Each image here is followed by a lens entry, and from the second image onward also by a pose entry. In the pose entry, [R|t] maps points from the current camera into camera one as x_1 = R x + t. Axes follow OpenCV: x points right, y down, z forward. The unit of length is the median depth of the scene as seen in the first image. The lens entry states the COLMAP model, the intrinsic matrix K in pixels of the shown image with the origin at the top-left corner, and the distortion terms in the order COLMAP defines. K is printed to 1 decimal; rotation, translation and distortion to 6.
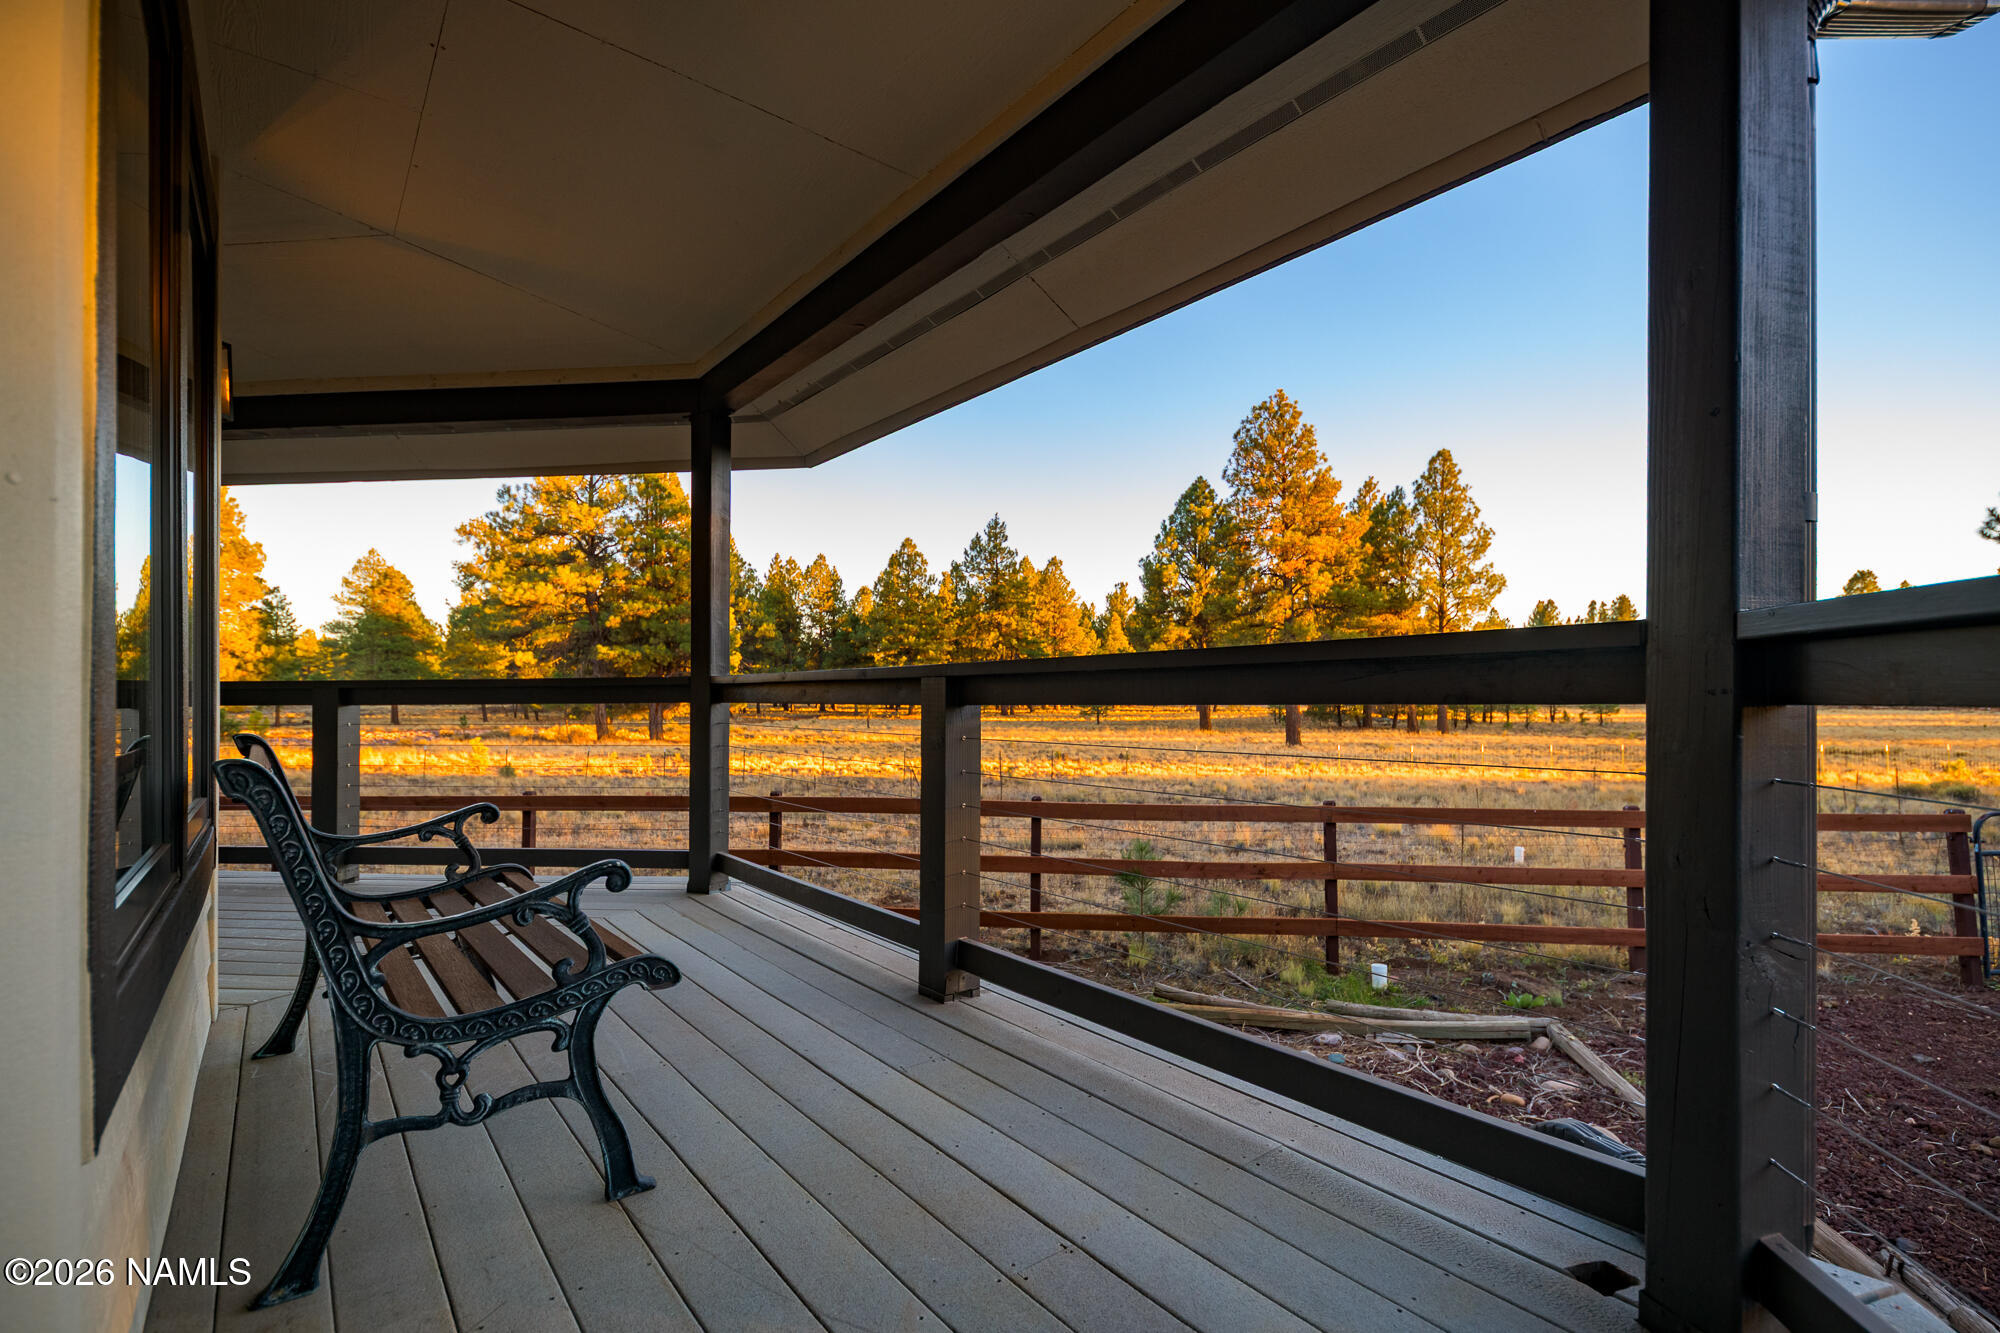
lens RADIAL K [[898.1, 0, 1017.5], [0, 898.1, 693.1], [0, 0, 1]] dist [0.010688, -0.001867]
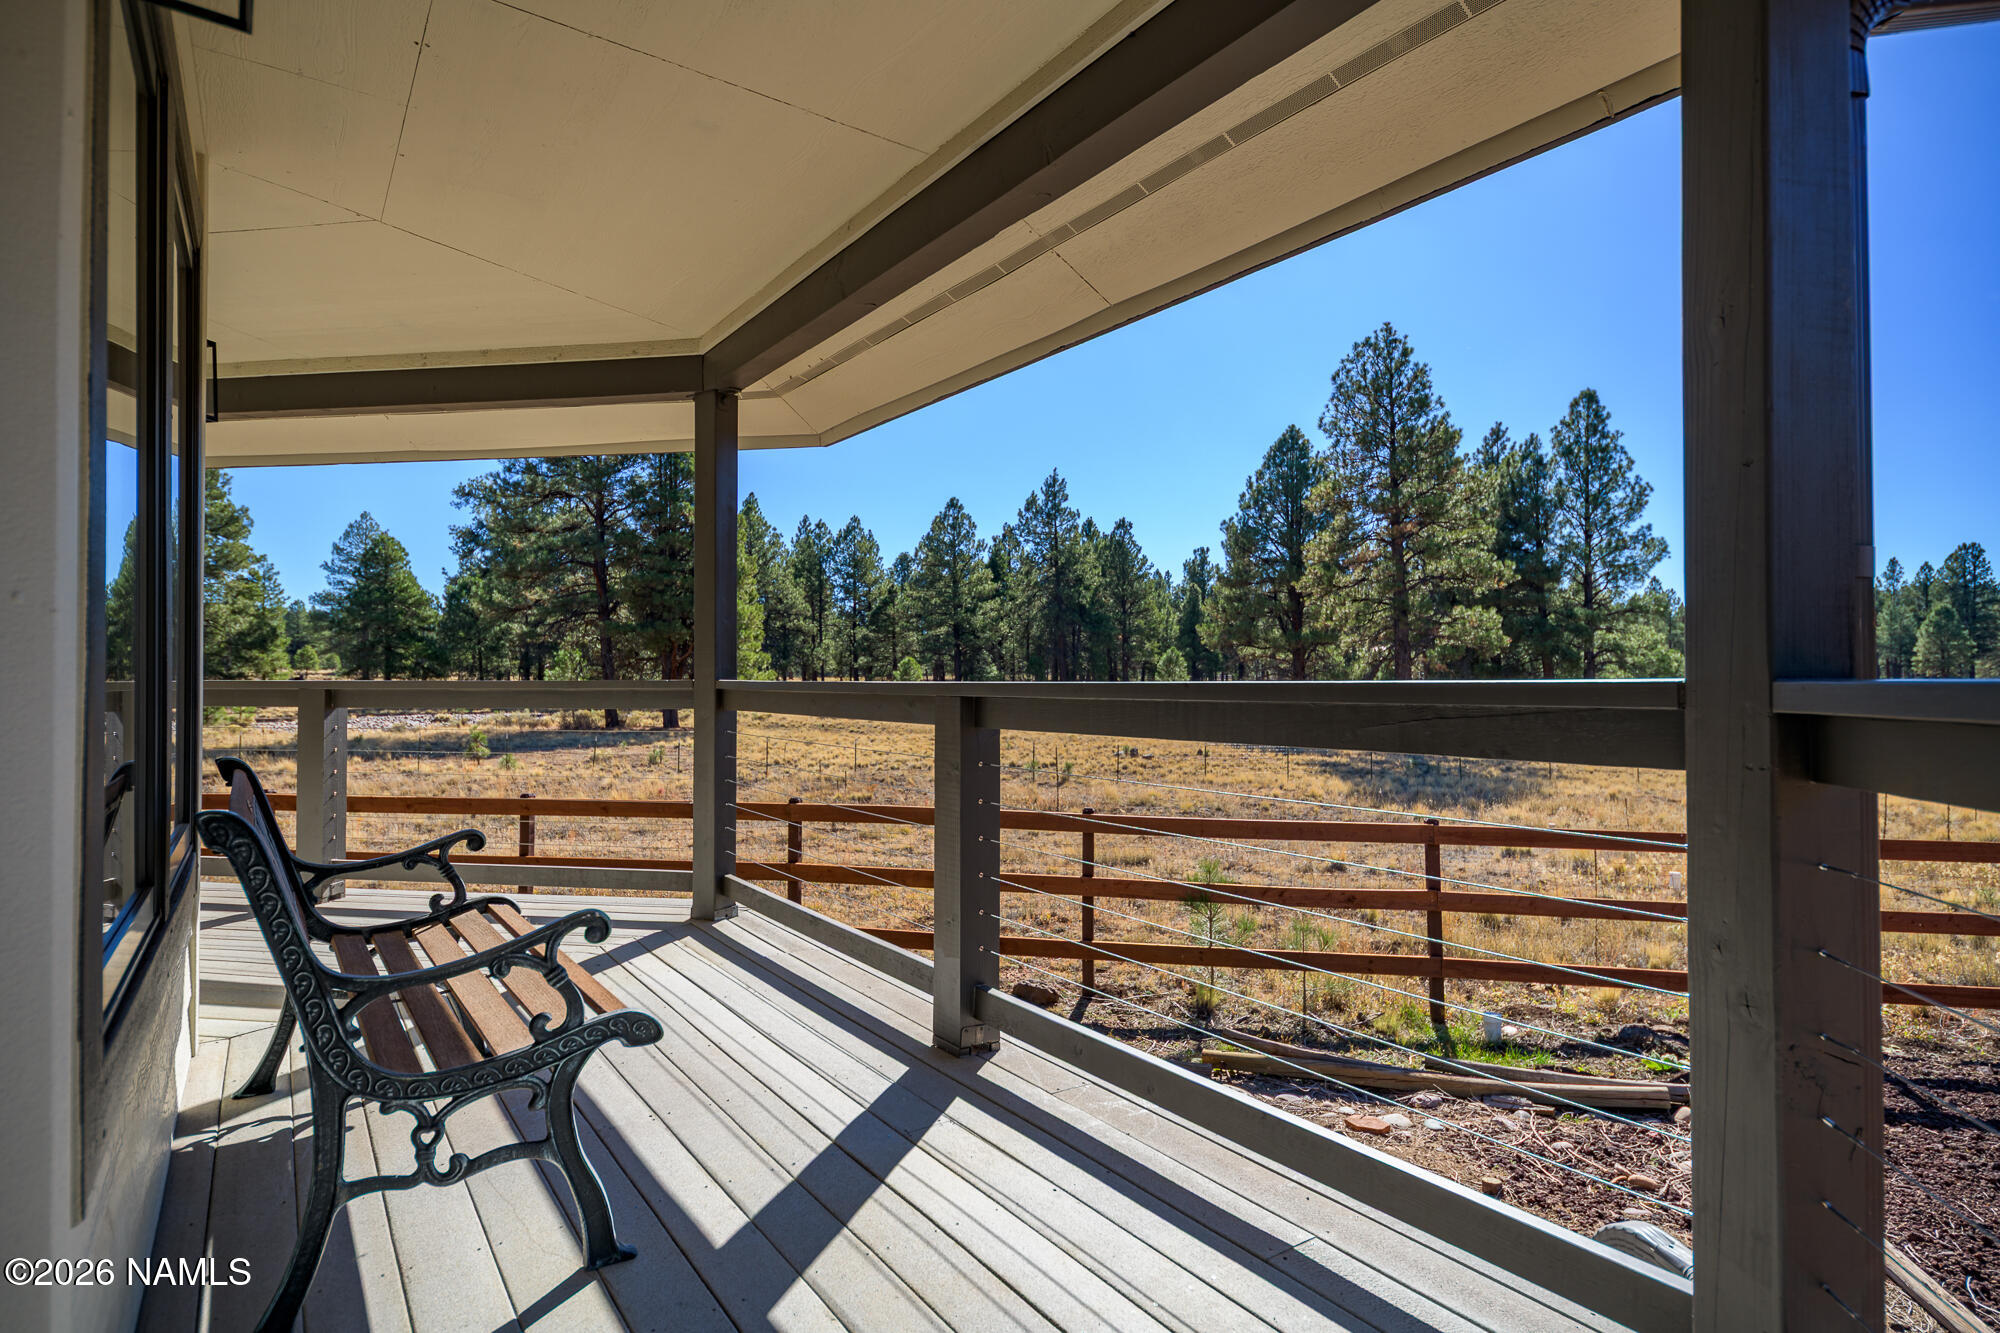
lens RADIAL K [[1048.5, 0, 1009.3], [0, 1048.5, 667.9], [0, 0, 1]] dist [0.011504, -0.000671]
pose [[0.997475, 0.000763, -0.071015, 0.017296], [-0.001115, 0.999987, -0.004907, -0.016372], [0.071010, 0.004974, 0.997463, -0.019119]]
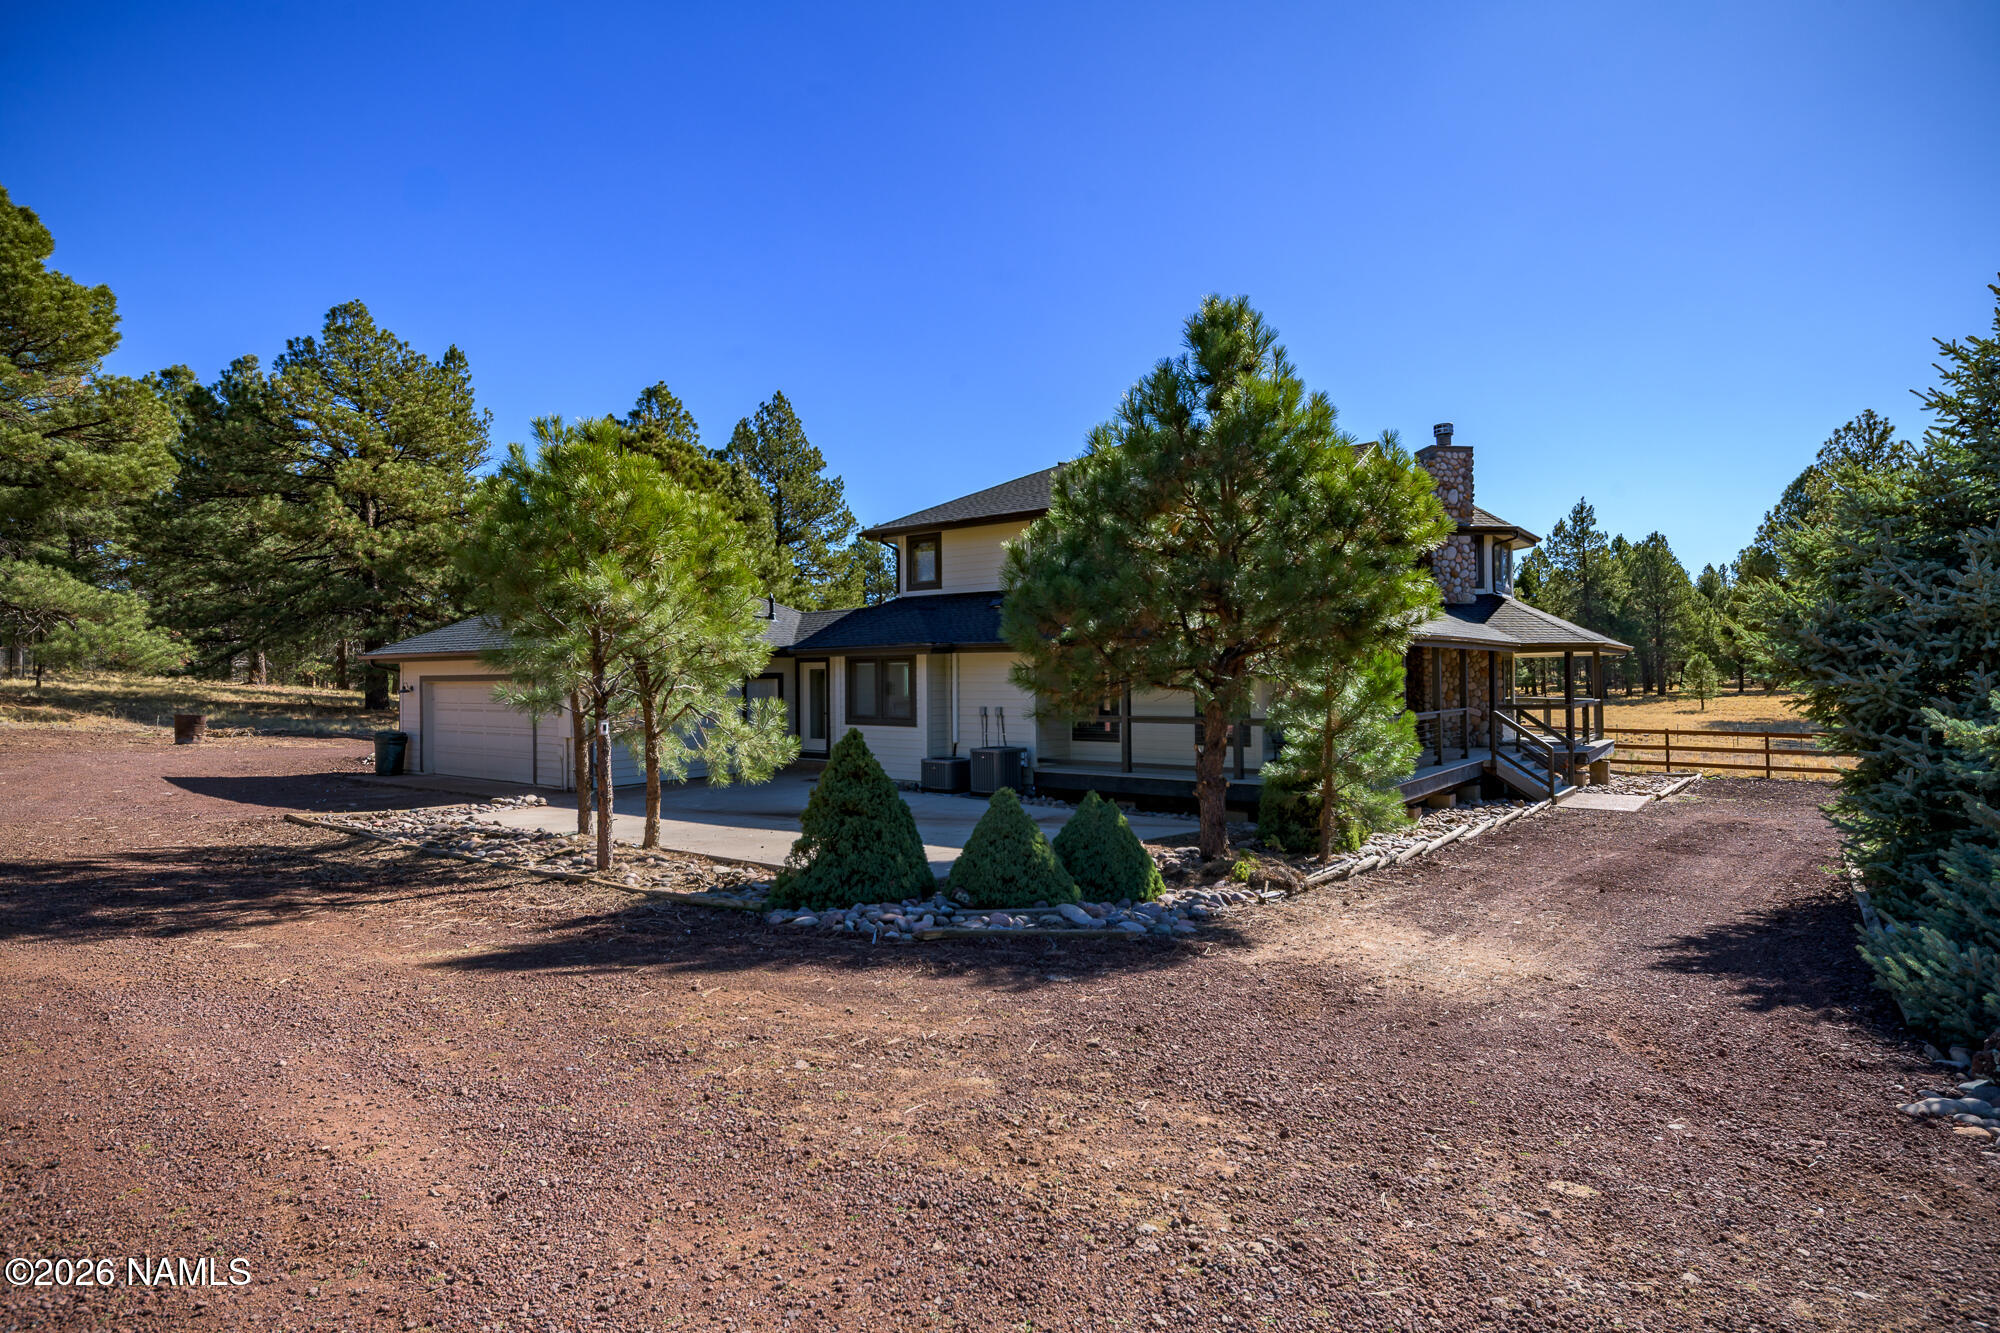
lens RADIAL K [[1006.2, 0, 996.8], [0, 1006.2, 662.0], [0, 0, 1]] dist [0.002830, -0.000703]
pose [[0.846801, -0.007838, -0.531853, 0.078247], [0.003077, 0.999947, -0.009837, -0.033242], [0.531901, 0.006694, 0.846780, -1.213565]]
